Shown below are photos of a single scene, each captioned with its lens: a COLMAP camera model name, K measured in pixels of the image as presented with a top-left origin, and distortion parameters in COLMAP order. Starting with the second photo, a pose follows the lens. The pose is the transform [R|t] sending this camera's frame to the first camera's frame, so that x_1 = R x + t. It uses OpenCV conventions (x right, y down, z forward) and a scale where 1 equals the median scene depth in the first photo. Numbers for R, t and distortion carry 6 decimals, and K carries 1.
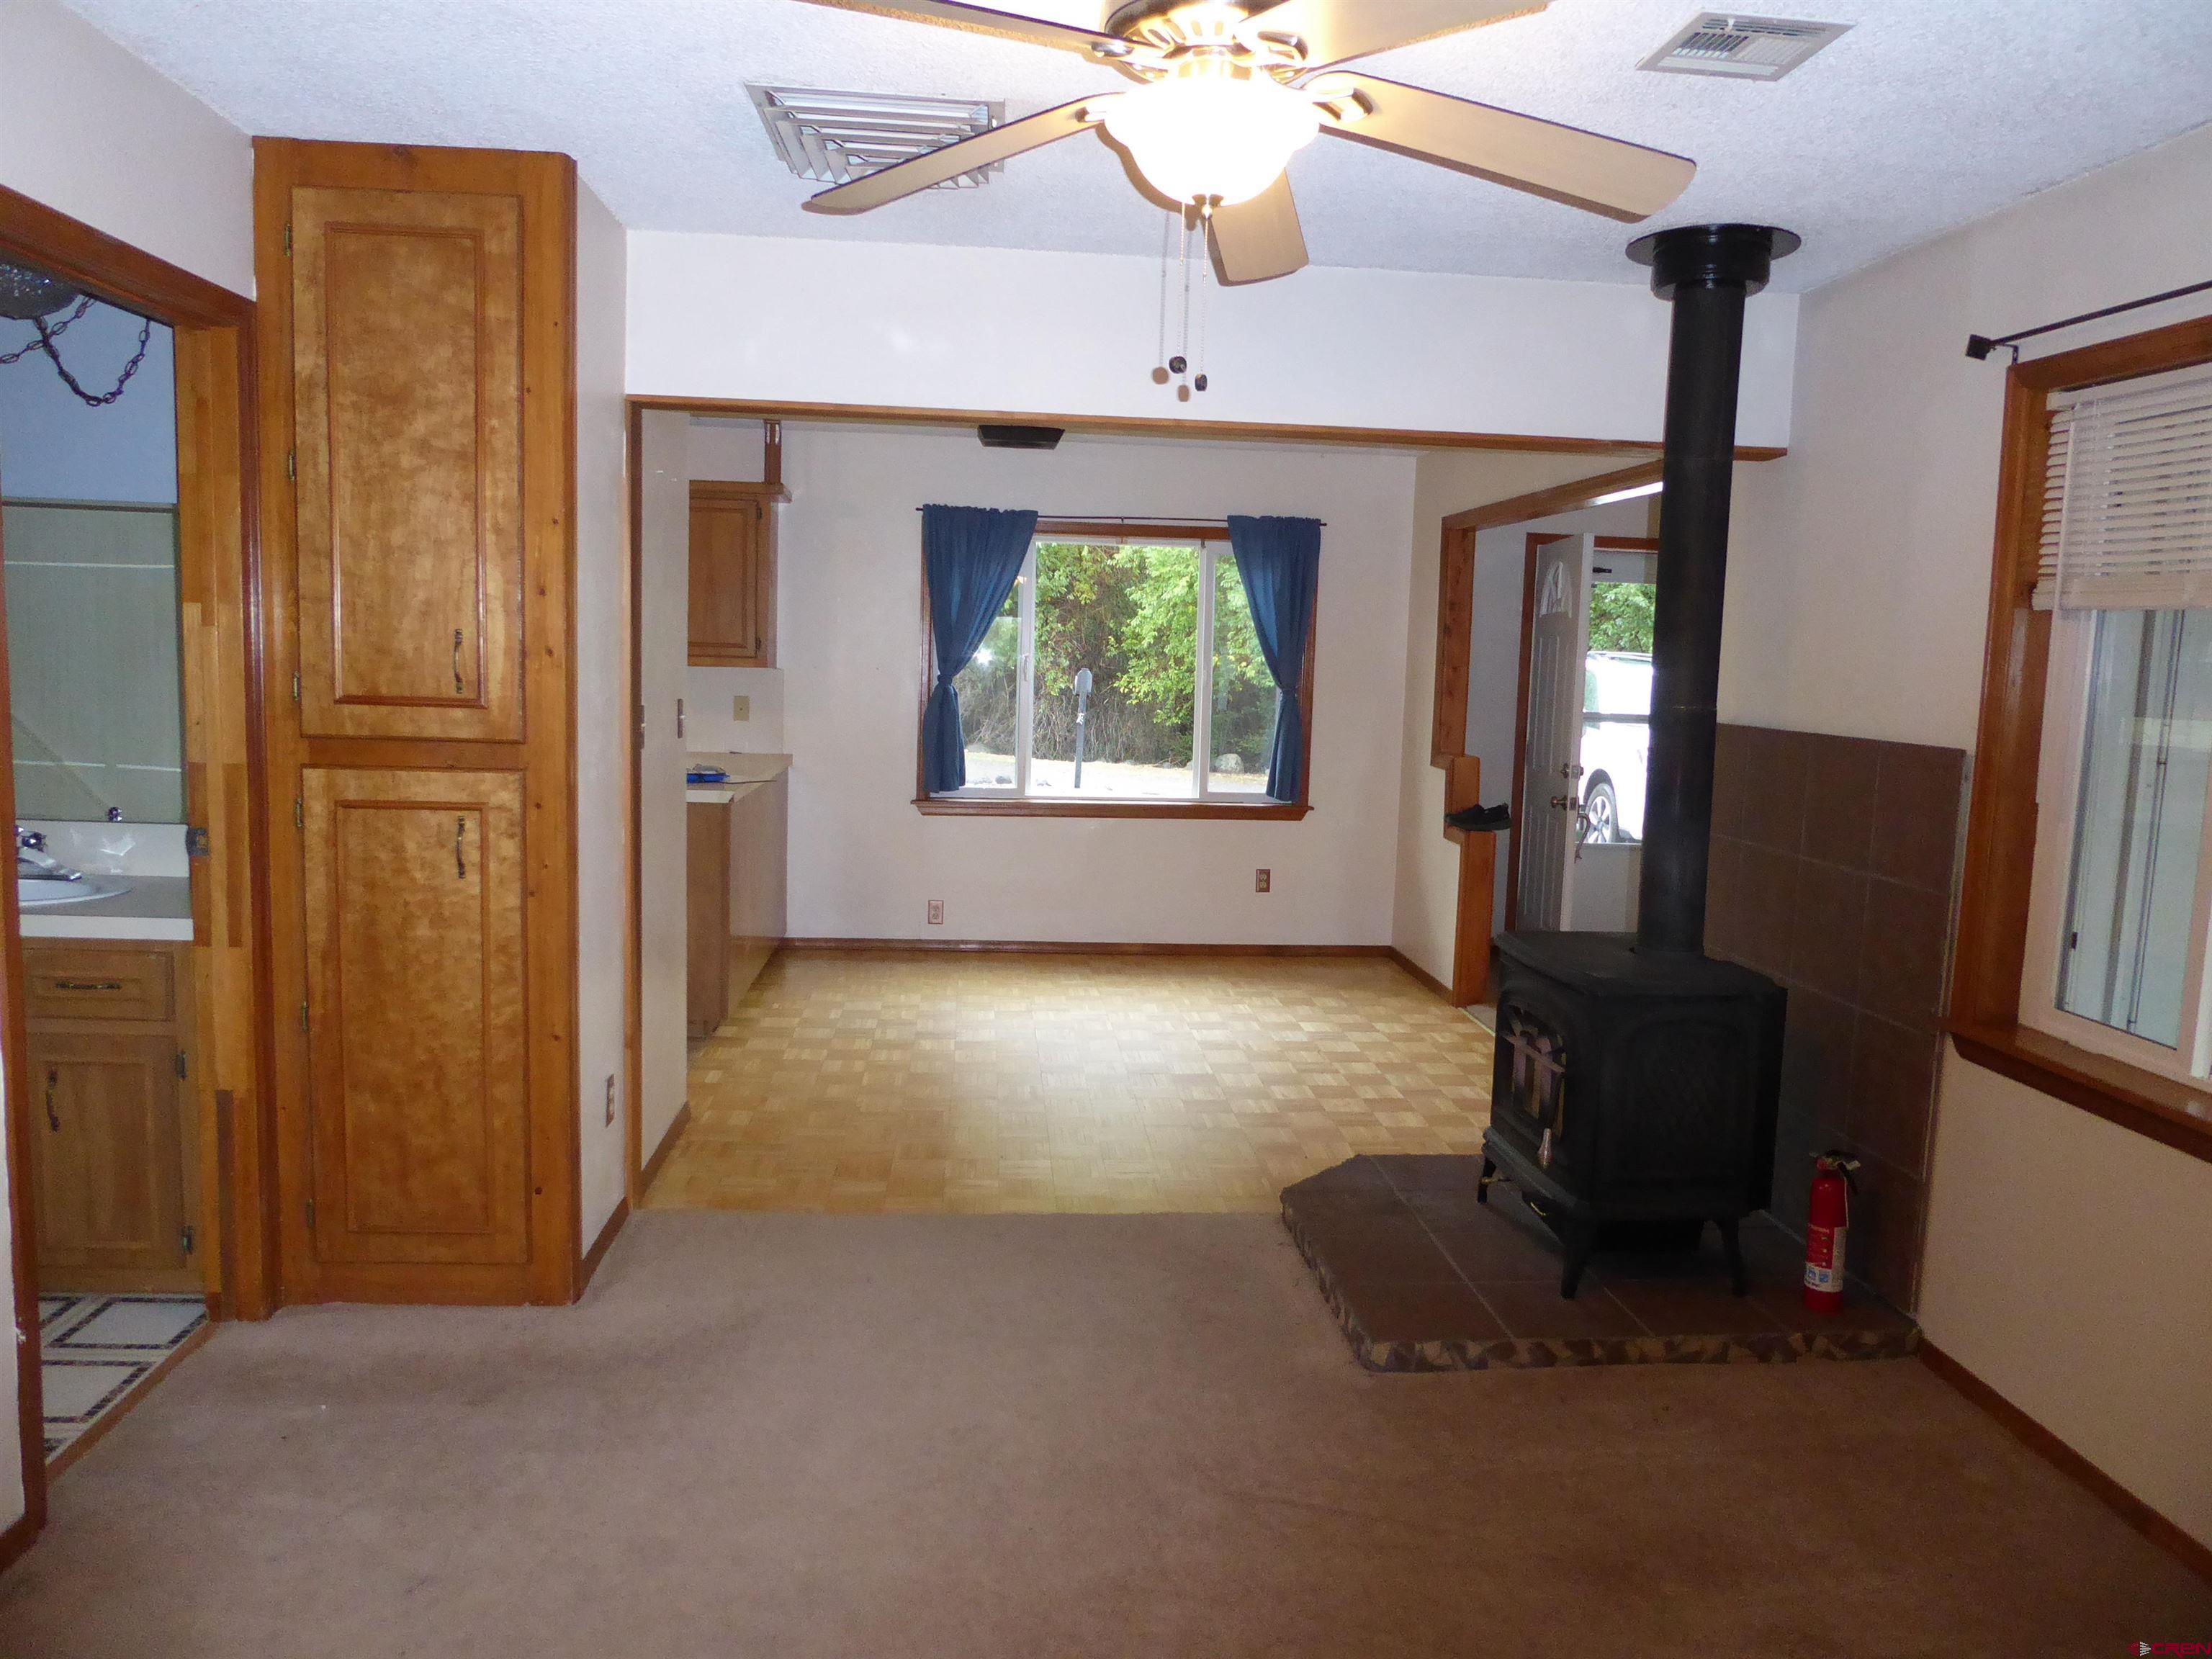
lens RADIAL K [[1586.7, 0, 1106.0], [0, 1586.7, 829.5], [0, 0, 1]] dist [0.043011, 0.000739]
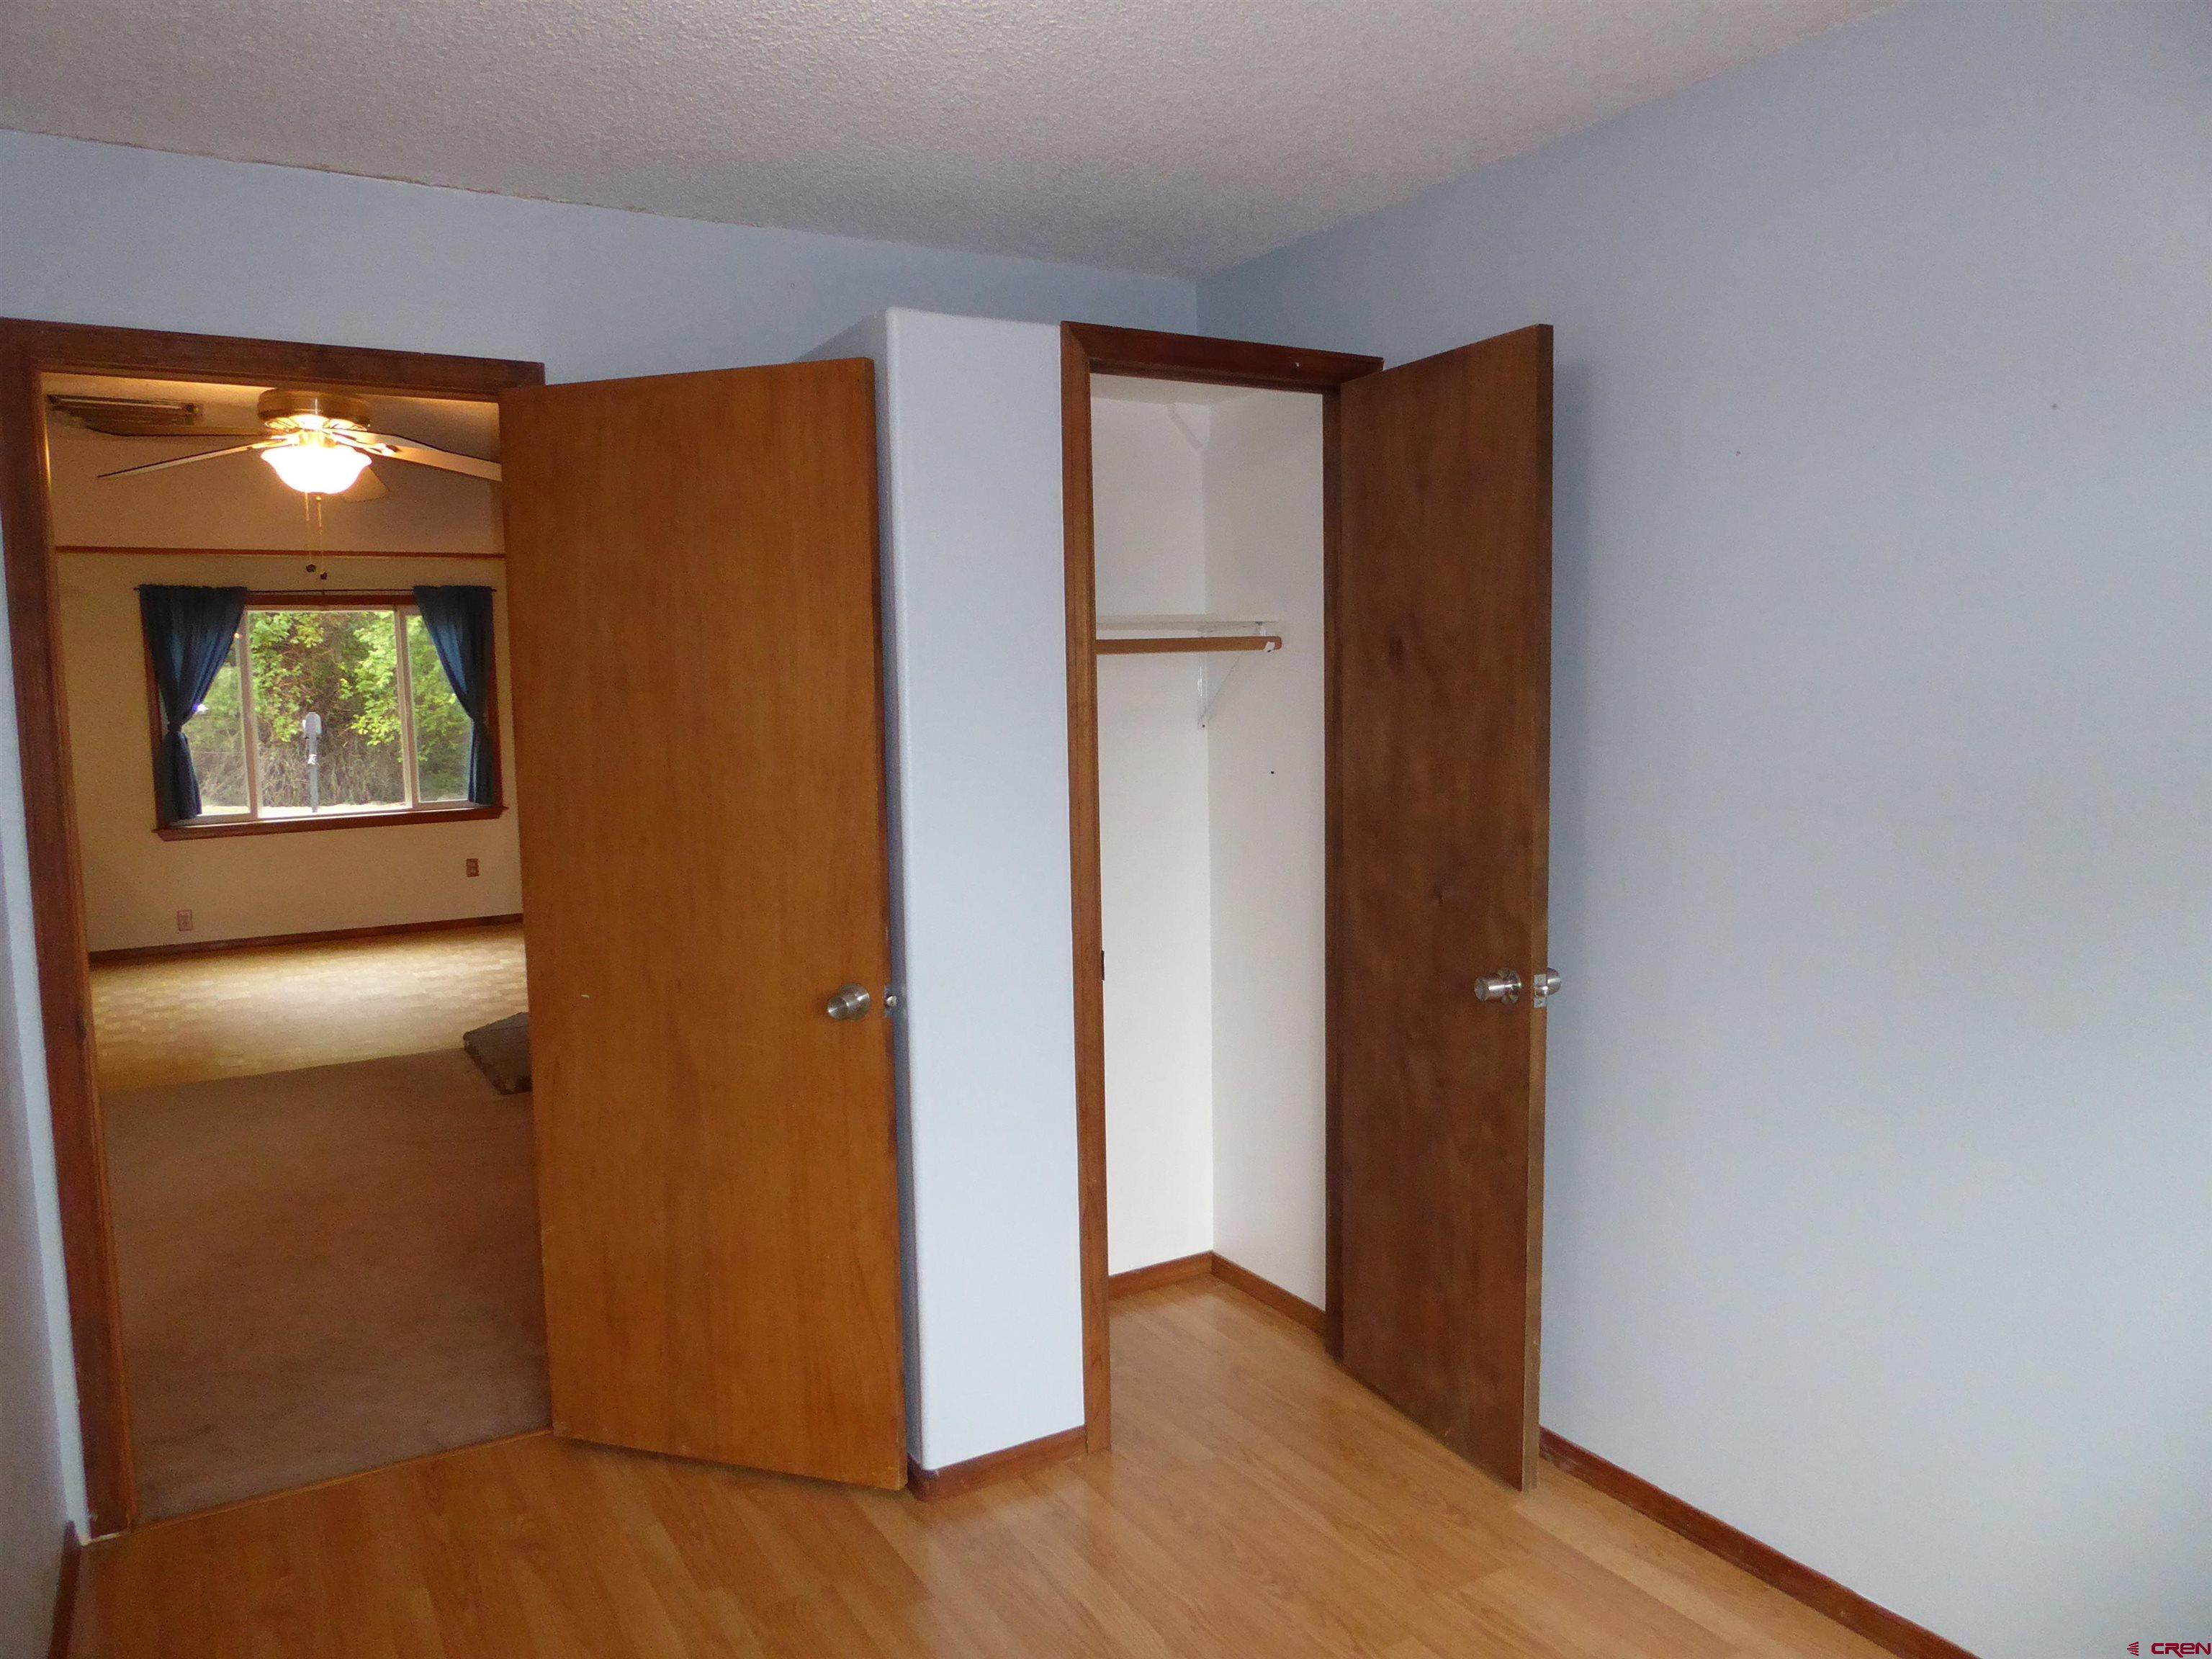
lens RADIAL K [[1534.7, 0, 1106.0], [0, 1534.7, 829.5], [0, 0, 1]] dist [-0.031270, 0.000990]
pose [[0.893910, -0.092251, 0.438651, 0.018650], [0.096650, 0.995242, 0.012346, 0.036069], [-0.437703, 0.031359, 0.898573, -0.336524]]
